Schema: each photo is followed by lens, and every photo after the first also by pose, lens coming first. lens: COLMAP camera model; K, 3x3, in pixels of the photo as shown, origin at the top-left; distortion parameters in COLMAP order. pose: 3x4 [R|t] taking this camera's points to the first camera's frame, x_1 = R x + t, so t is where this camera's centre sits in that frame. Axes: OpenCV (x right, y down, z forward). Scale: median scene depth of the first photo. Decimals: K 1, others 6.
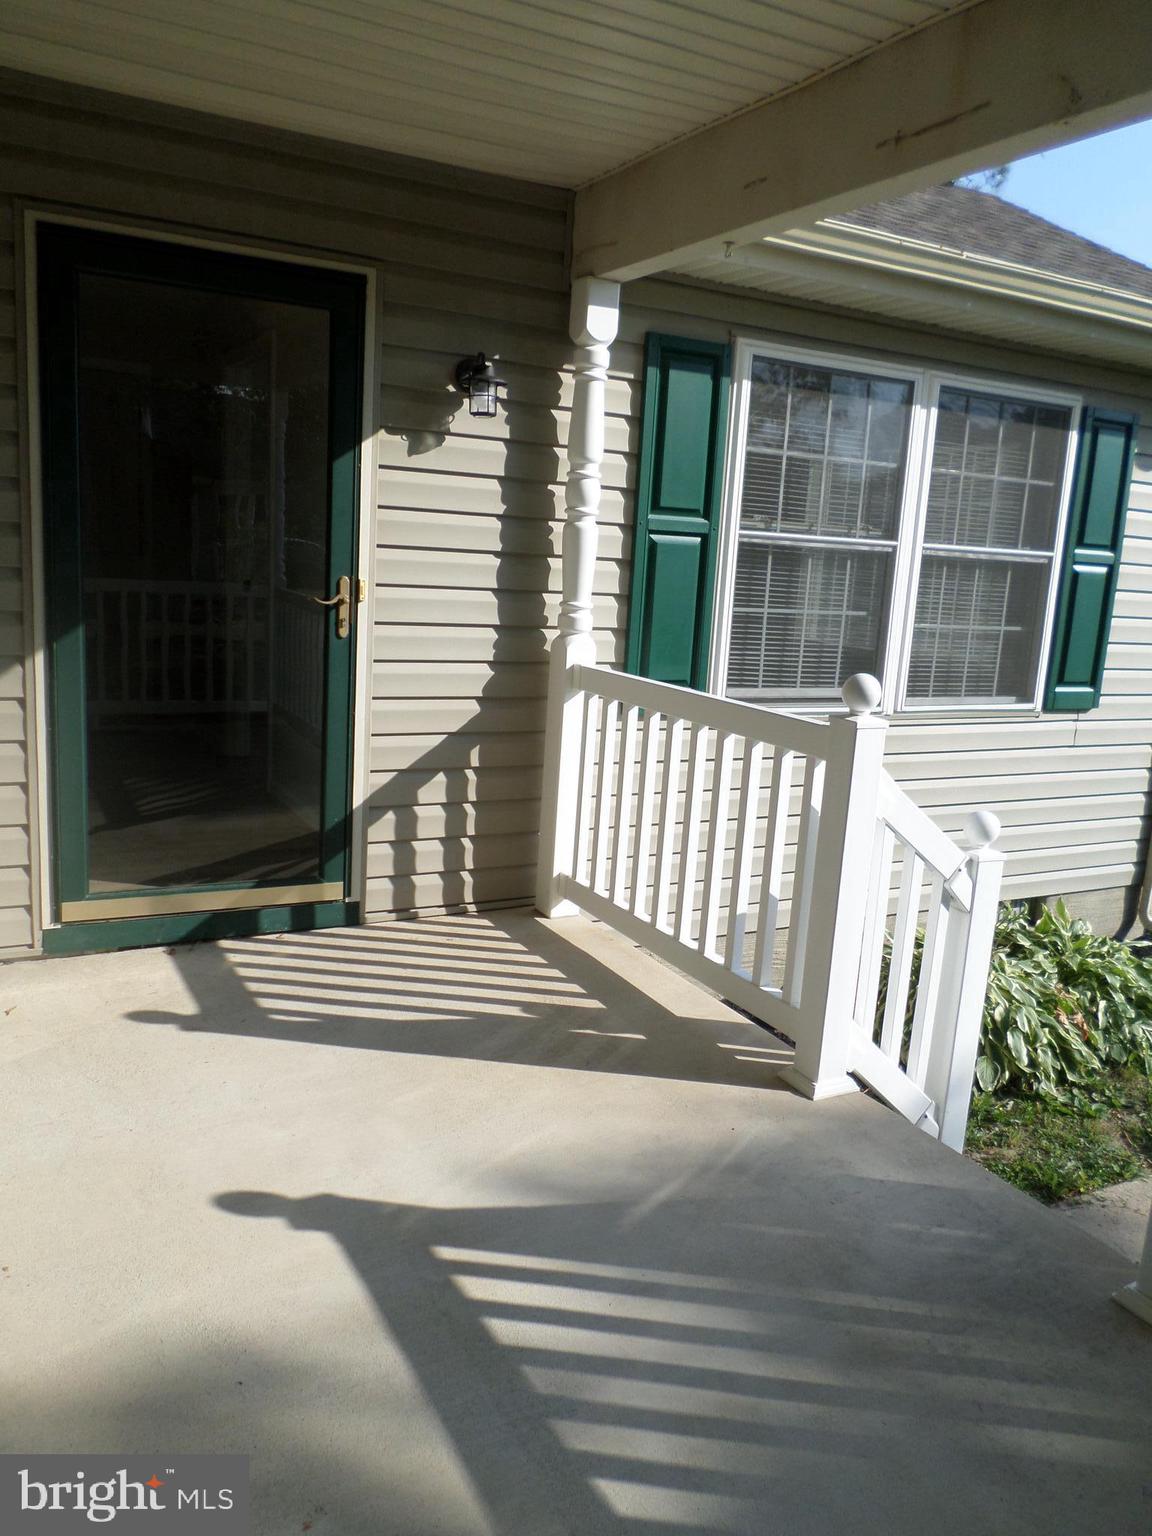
lens RADIAL K [[1155.7, 0, 576.0], [0, 1155.7, 768.0], [0, 0, 1]] dist [-0.025674, -0.005965]
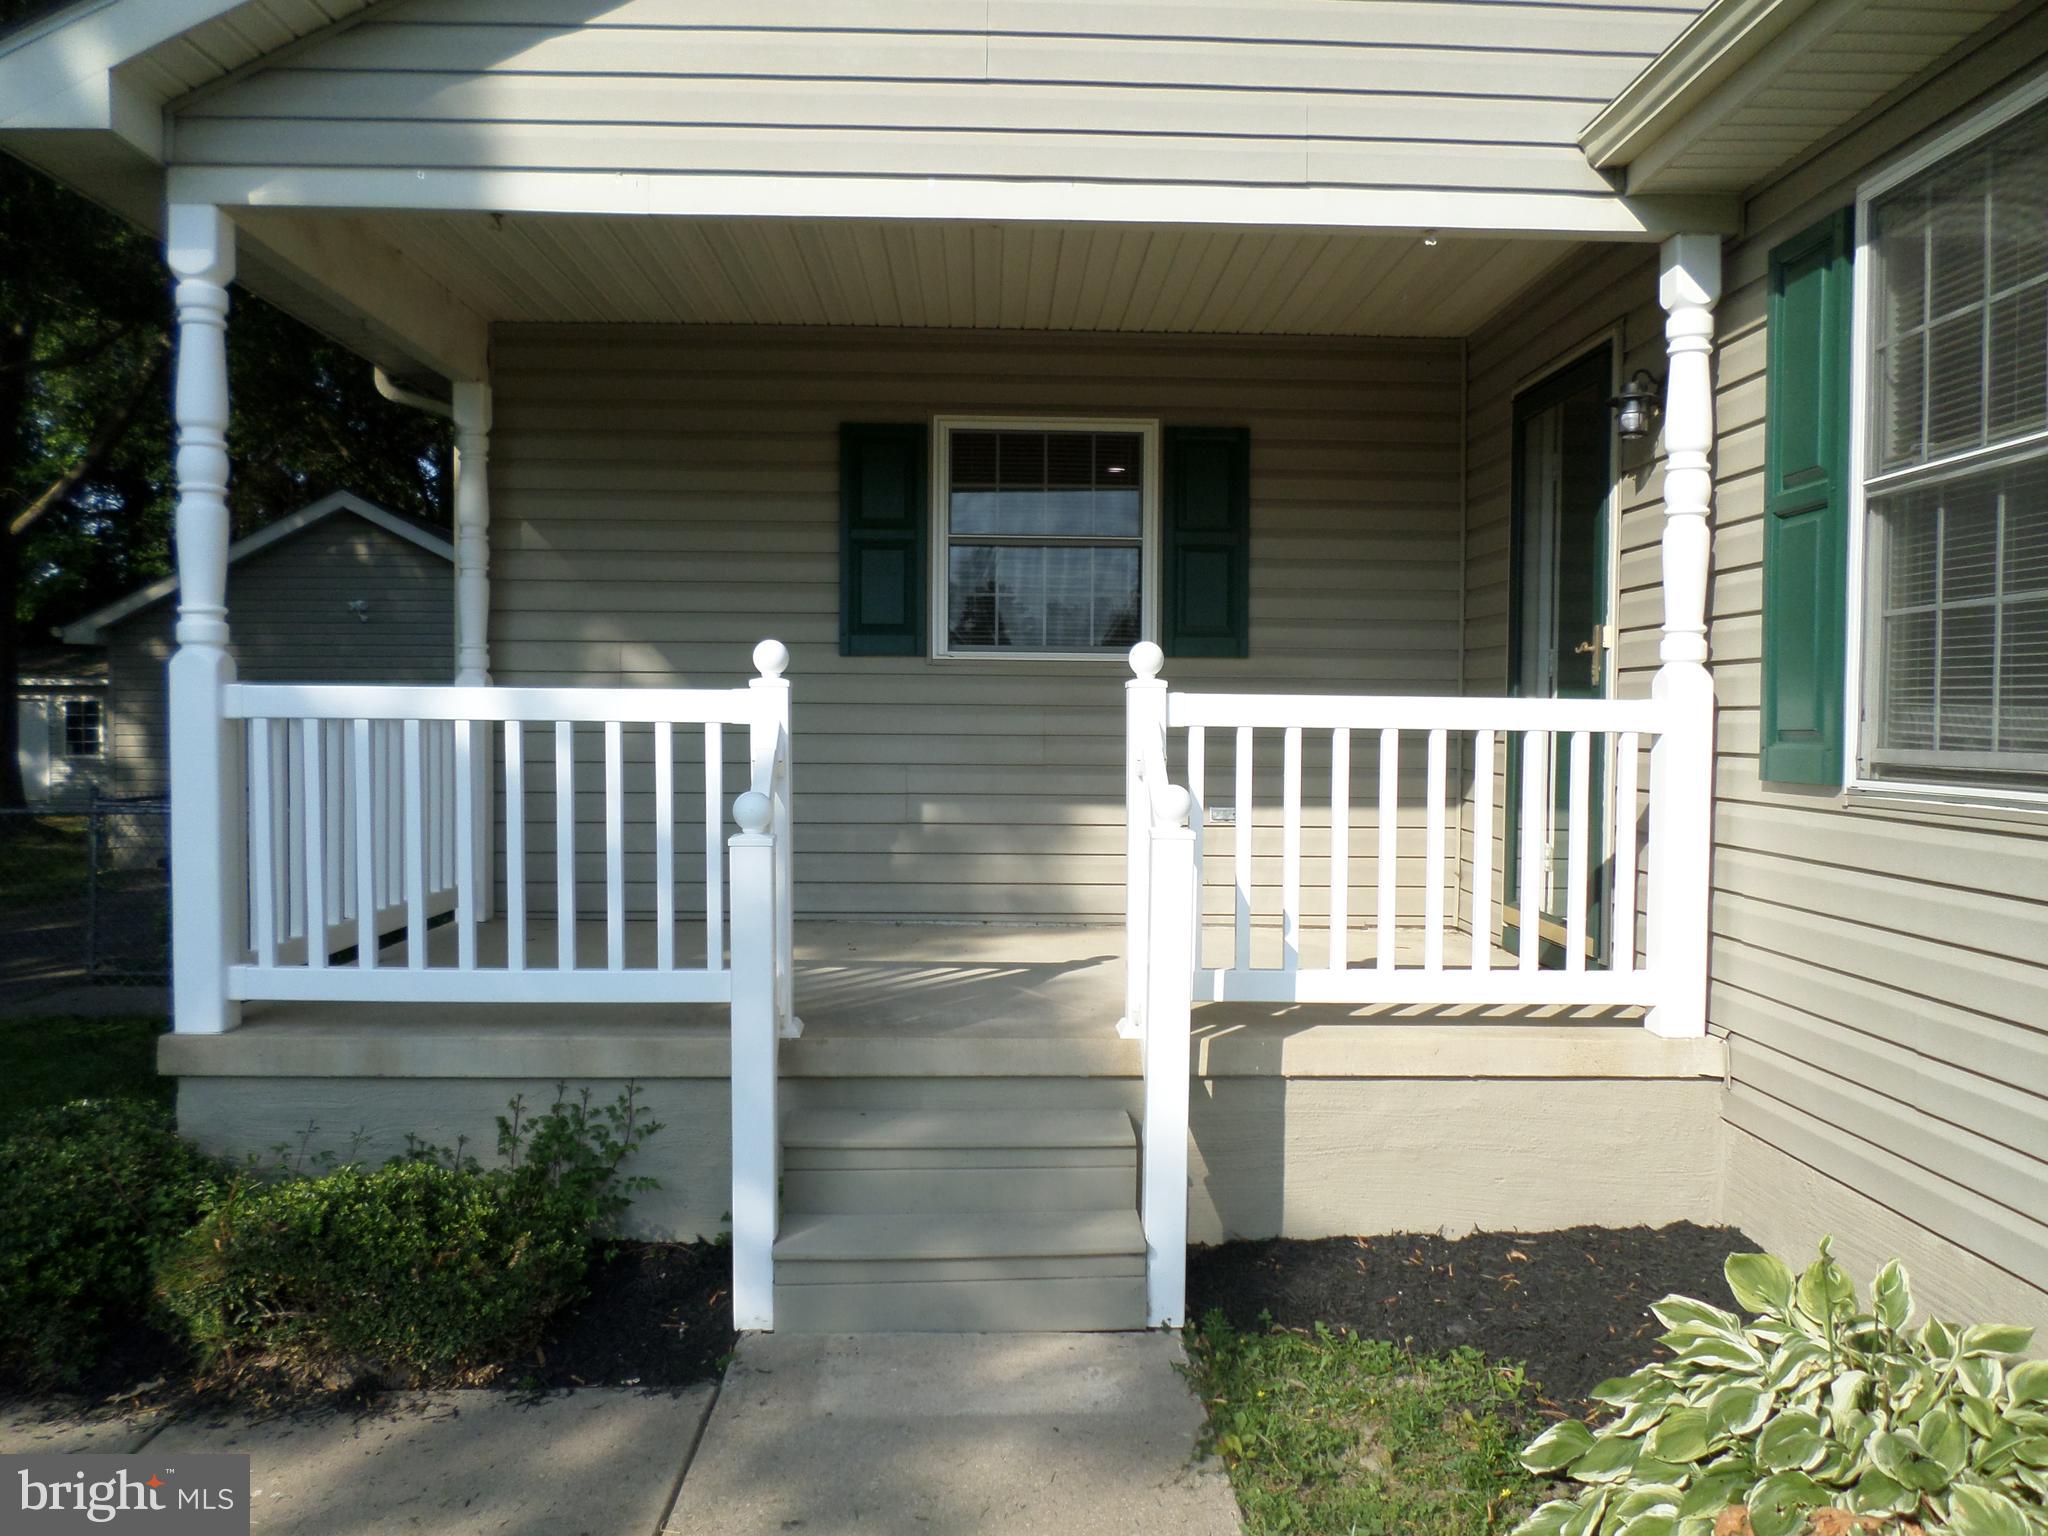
lens RADIAL K [[1541.0, 0, 1024.0], [0, 1541.0, 768.0], [0, 0, 1]] dist [-0.025674, -0.005965]
pose [[-0.443558, -0.042053, -0.895259, 0.979002], [-0.212938, 0.975241, 0.059690, -0.013177], [0.870583, 0.217110, -0.441530, 0.940576]]
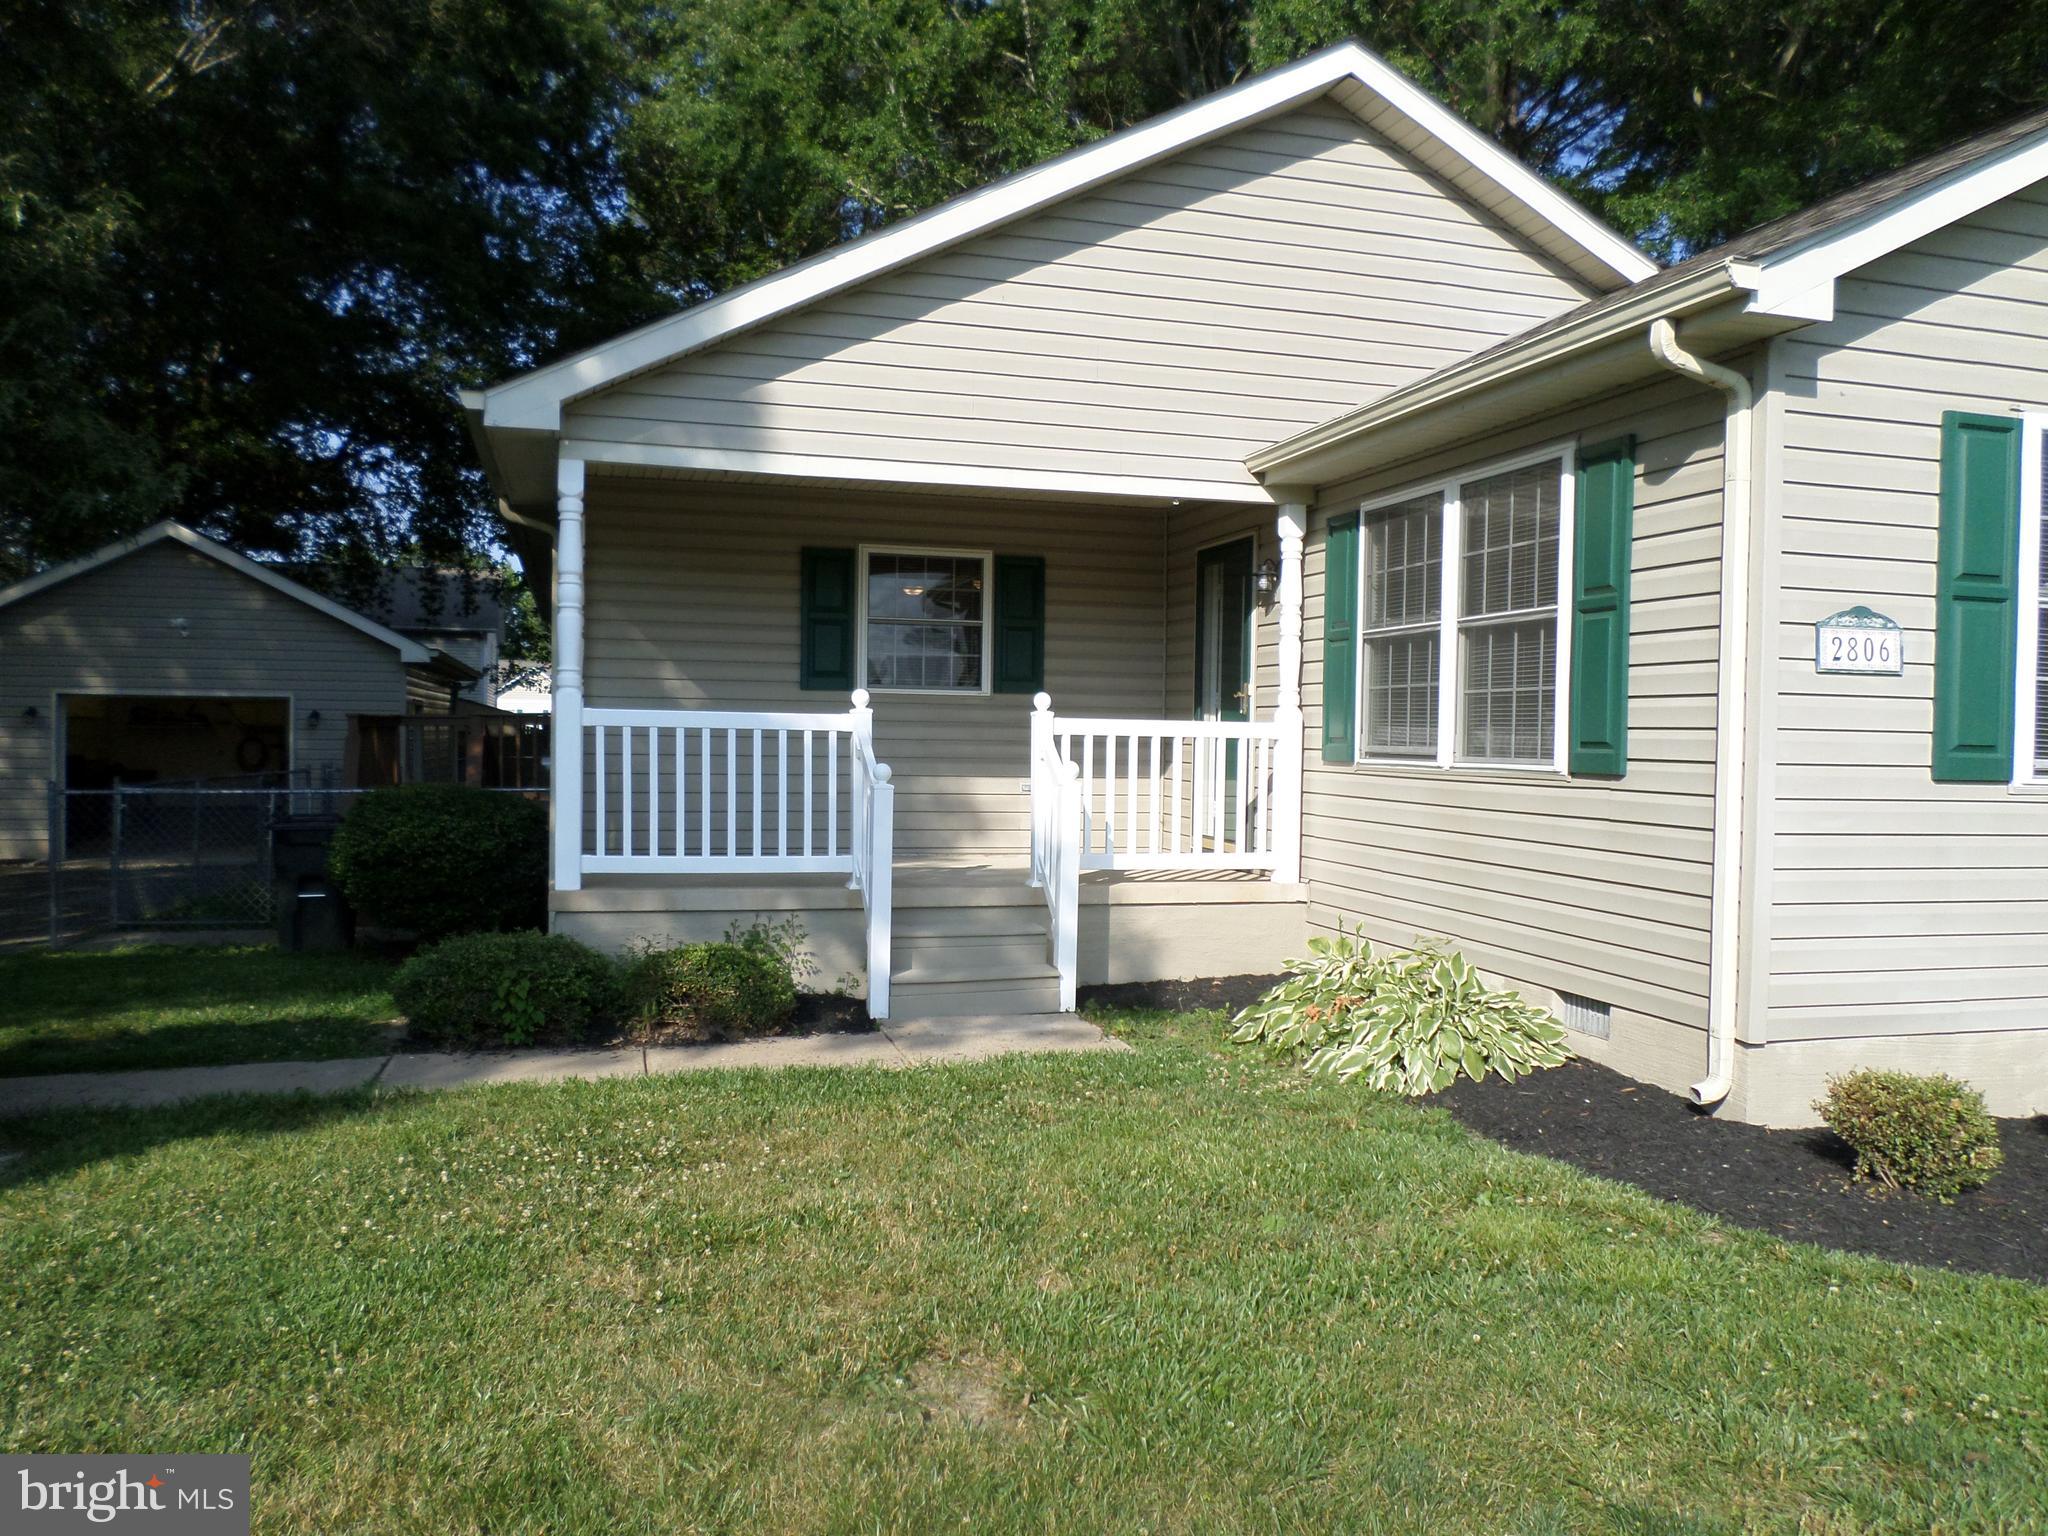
lens RADIAL K [[1541.0, 0, 1024.0], [0, 1541.0, 768.0], [0, 0, 1]] dist [-0.025674, -0.005965]
pose [[-0.212726, -0.048990, -0.975883, 1.919508], [-0.221605, 0.975136, -0.000647, 0.046200], [0.951651, 0.216123, -0.218293, 0.987385]]
